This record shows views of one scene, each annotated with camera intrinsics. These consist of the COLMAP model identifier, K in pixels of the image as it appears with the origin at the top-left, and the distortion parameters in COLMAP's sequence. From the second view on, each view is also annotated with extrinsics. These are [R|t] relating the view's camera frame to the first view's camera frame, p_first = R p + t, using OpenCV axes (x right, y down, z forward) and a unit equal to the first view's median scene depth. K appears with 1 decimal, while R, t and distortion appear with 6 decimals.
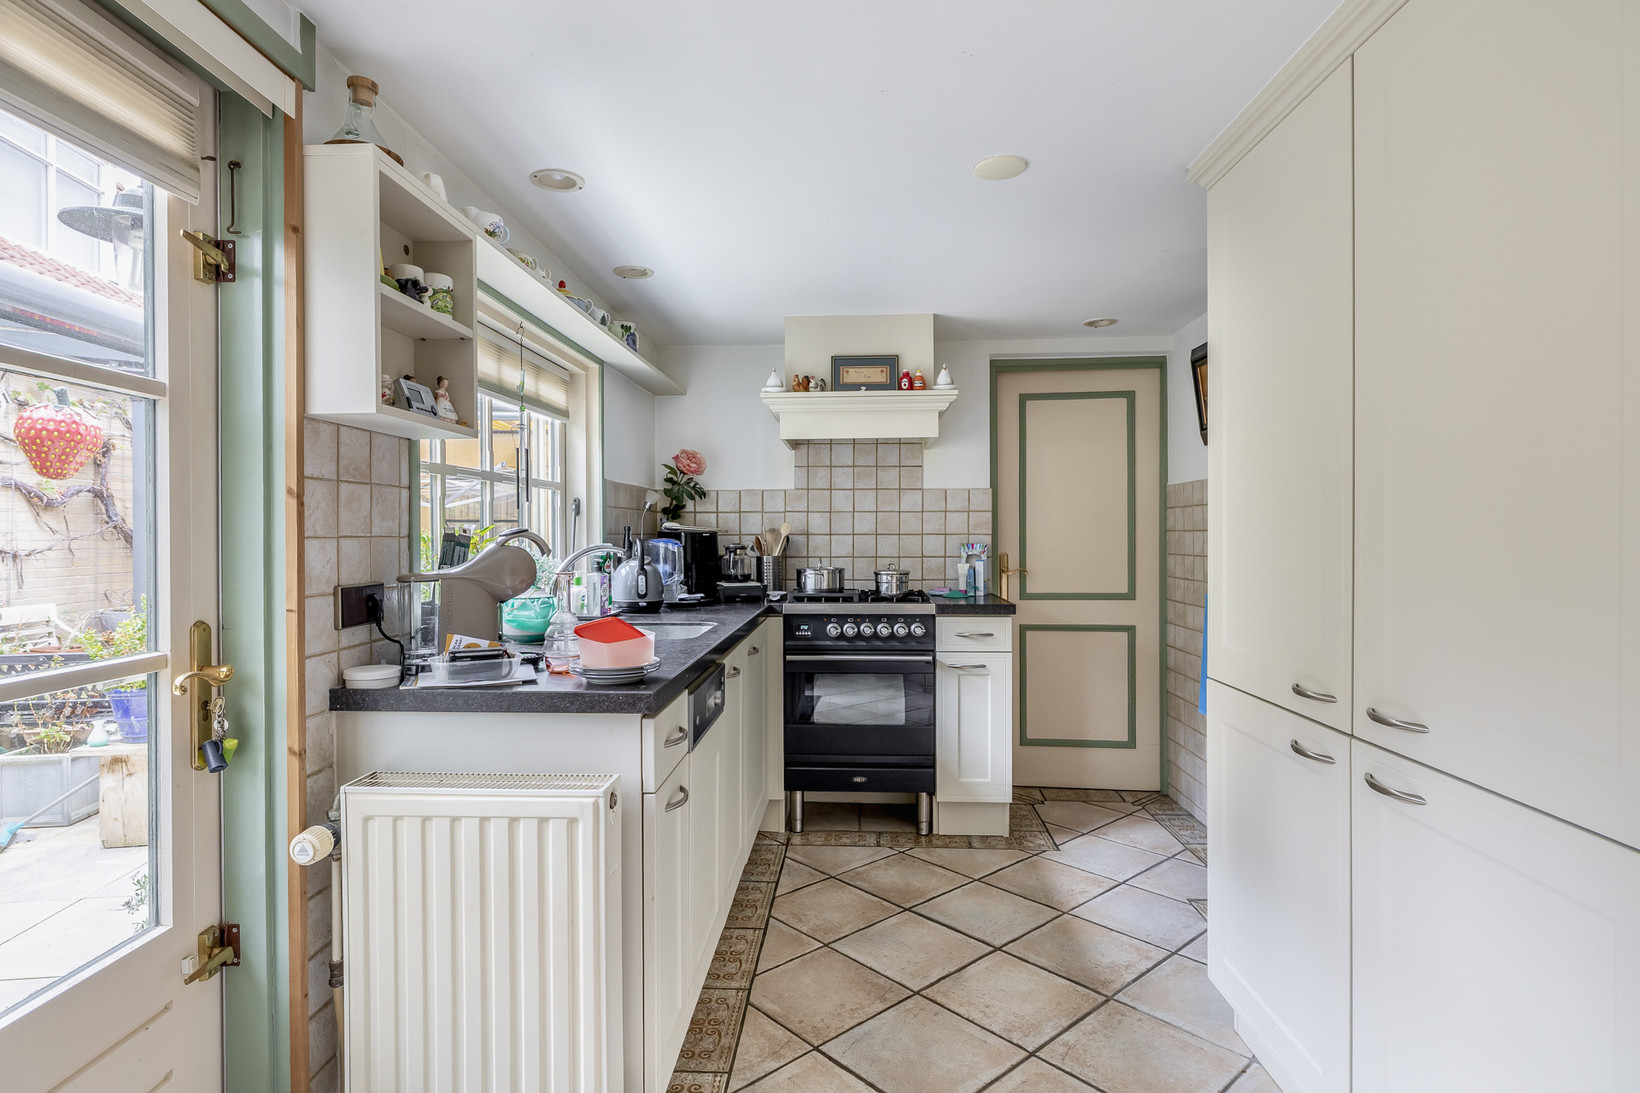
lens RADIAL K [[856.9, 0, 815.4], [0, 856.9, 539.8], [0, 0, 1]] dist [-0.000975, 0.000624]
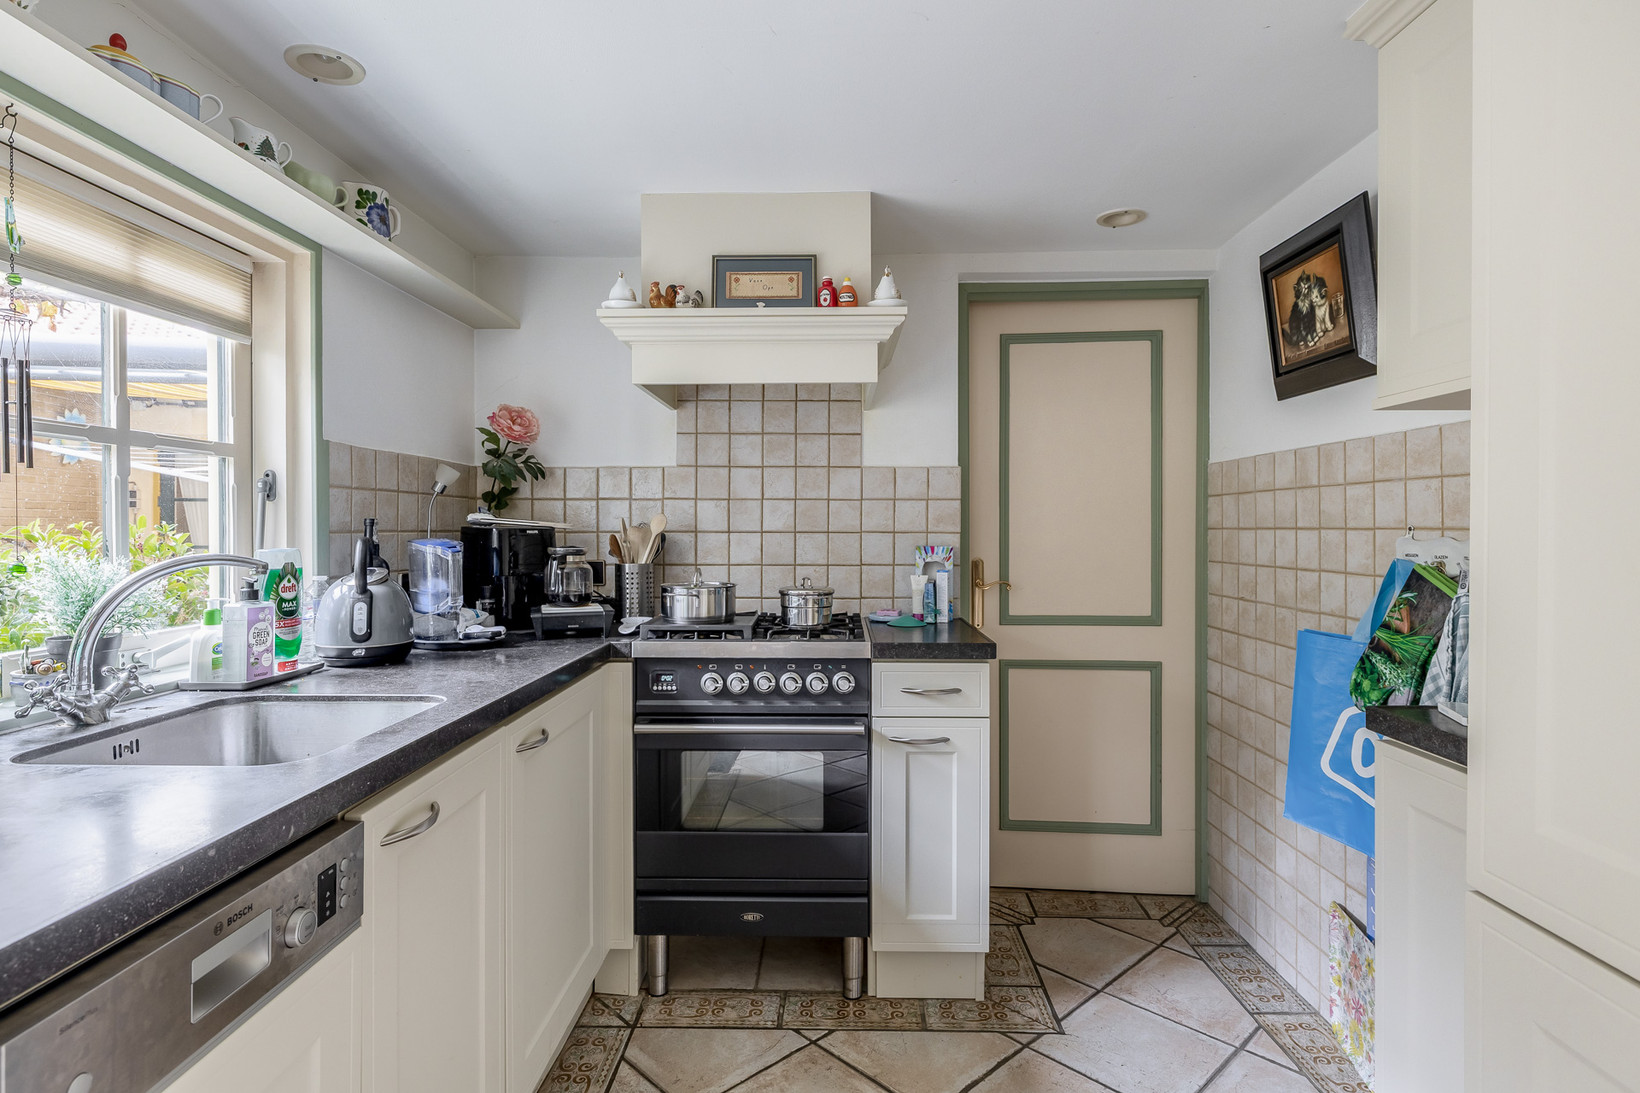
lens RADIAL K [[856.9, 0, 819.1], [0, 856.9, 538.0], [0, 0, 1]] dist [-0.000975, 0.000624]
pose [[0.999425, 0.002799, 0.033794, 0.076690], [-0.002910, 0.999991, 0.003226, -0.004580], [-0.033784, -0.003323, 0.999424, 0.350108]]
